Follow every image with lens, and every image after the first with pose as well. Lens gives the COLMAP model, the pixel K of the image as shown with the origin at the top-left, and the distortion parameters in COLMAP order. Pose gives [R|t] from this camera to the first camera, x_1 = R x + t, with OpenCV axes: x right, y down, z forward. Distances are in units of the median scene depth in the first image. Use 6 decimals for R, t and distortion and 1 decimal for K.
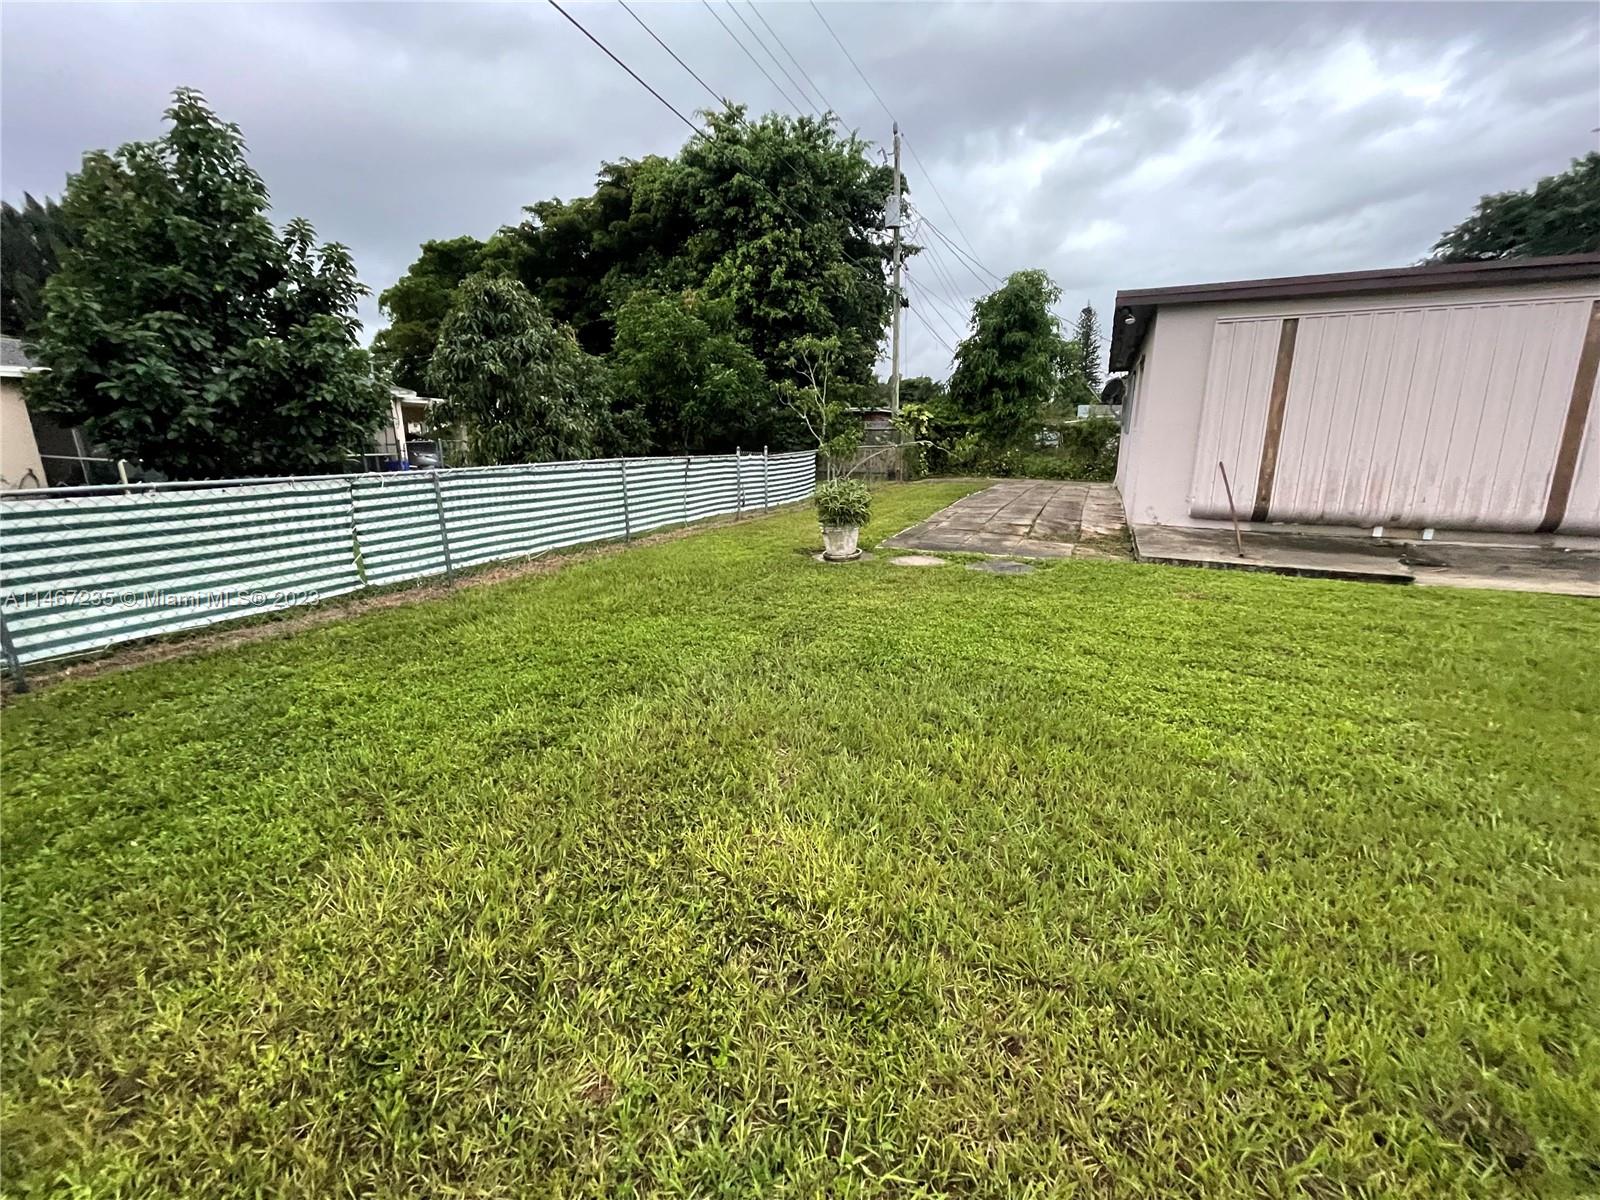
lens RADIAL K [[650.0, 0, 795.8], [0, 650.0, 603.5], [0, 0, 1]] dist [-0.007658, 0.004742]
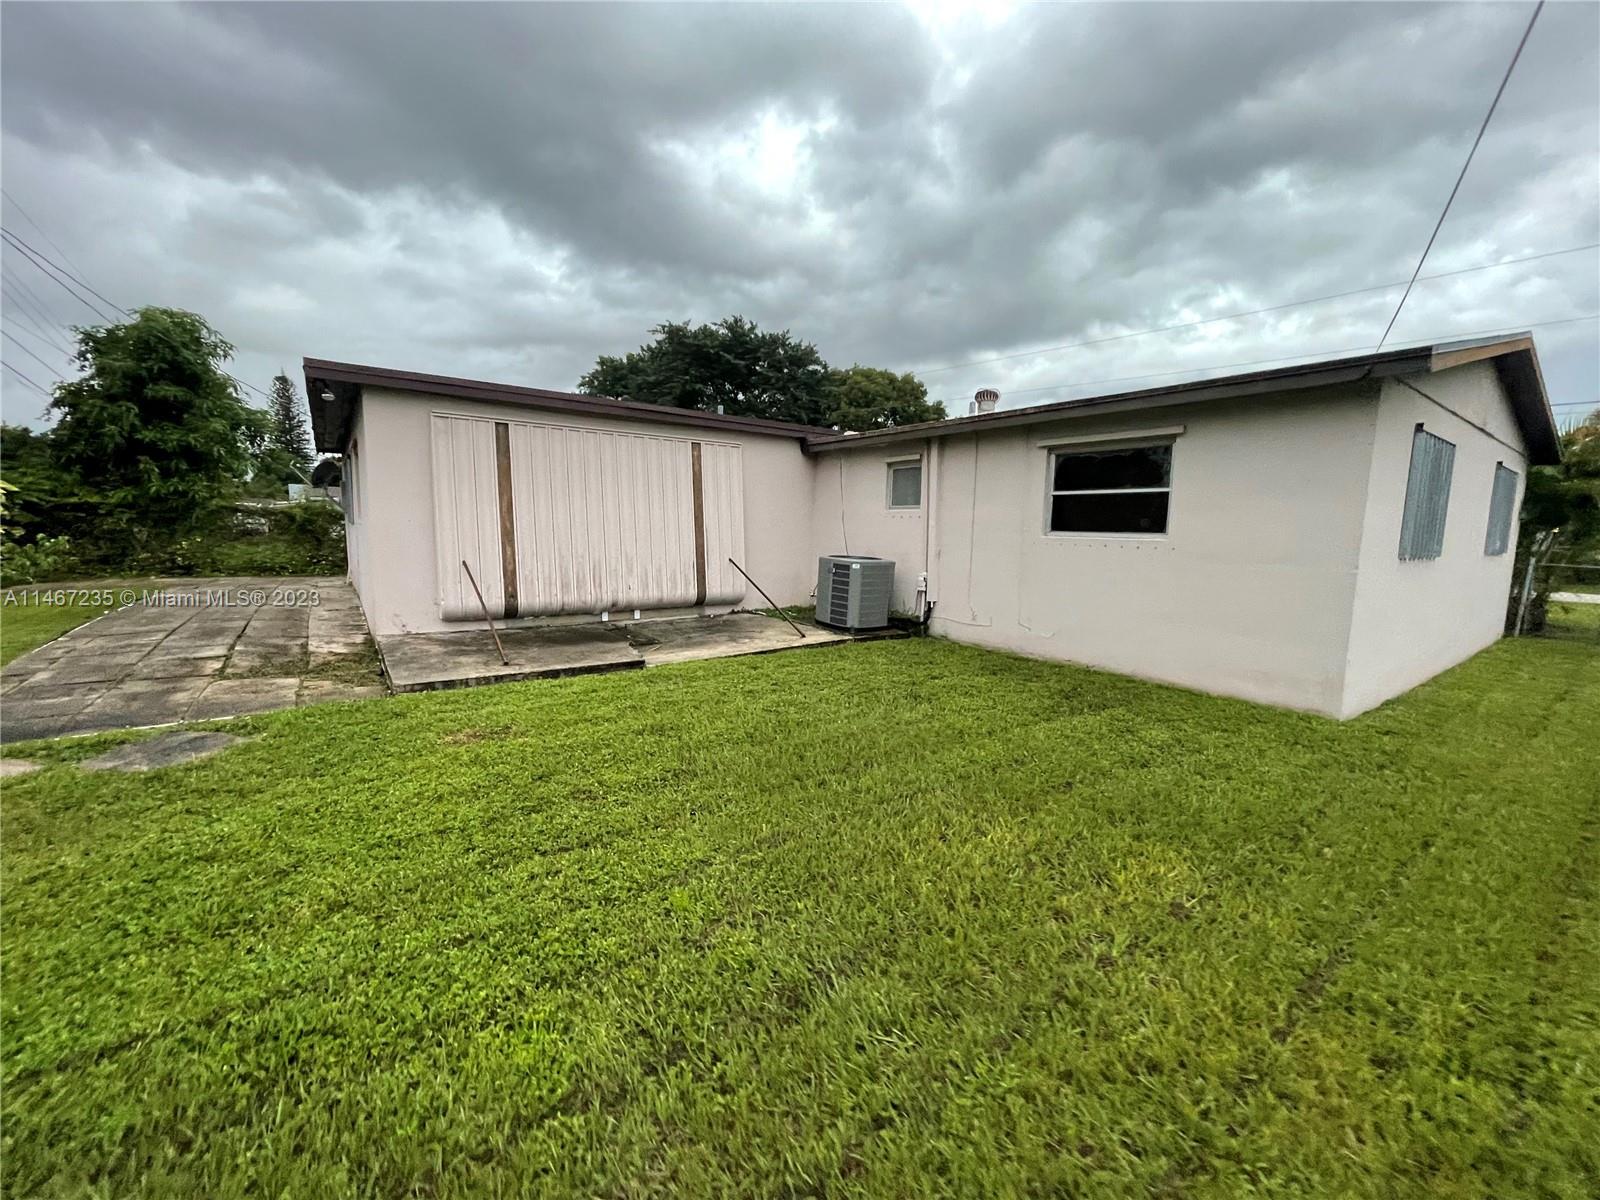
lens RADIAL K [[650.0, 0, 795.8], [0, 650.0, 603.5], [0, 0, 1]] dist [-0.007658, 0.004742]
pose [[0.496959, -0.092577, 0.862822, 0.070691], [0.197102, 0.980348, -0.008338, -0.050107], [-0.845093, 0.174208, 0.505440, 0.117112]]
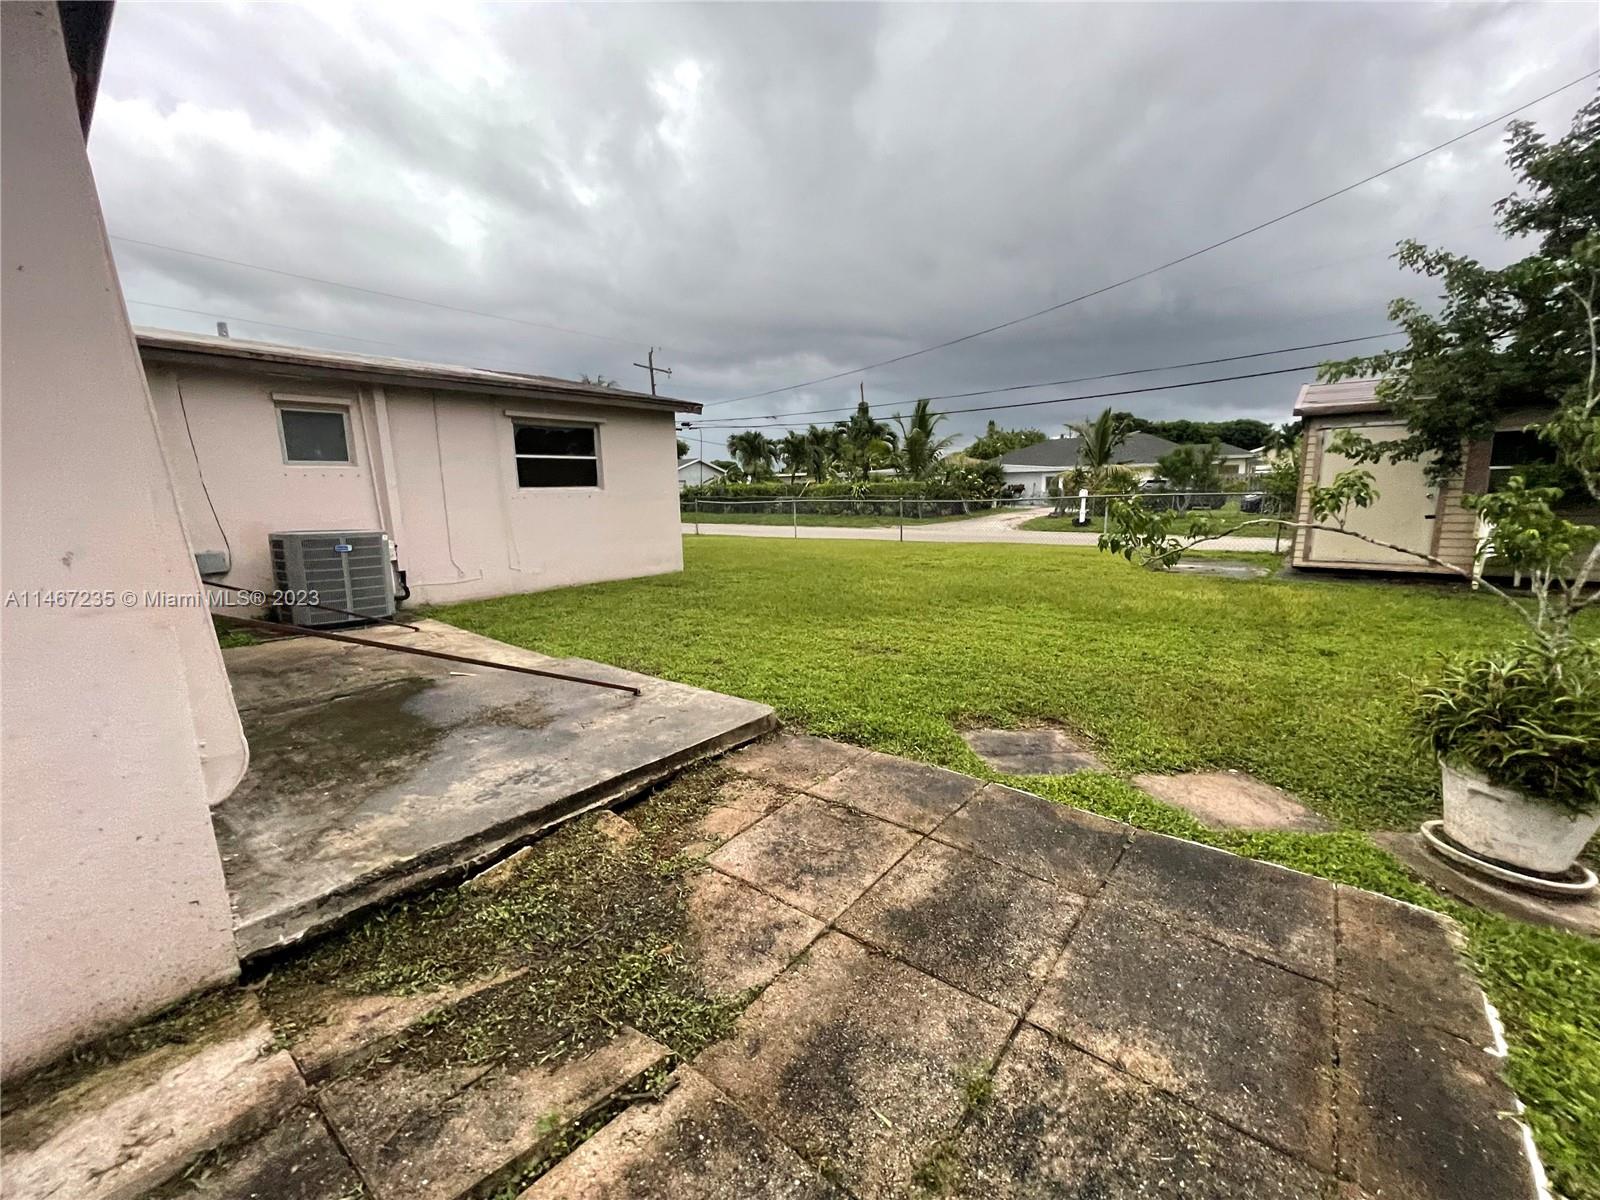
lens RADIAL K [[650.0, 0, 795.8], [0, 650.0, 603.5], [0, 0, 1]] dist [-0.007658, 0.004742]
pose [[-0.959966, -0.033548, 0.278101, 0.269243], [0.085801, 0.909866, 0.405934, -0.298297], [-0.266653, 0.413544, -0.870562, 1.105330]]
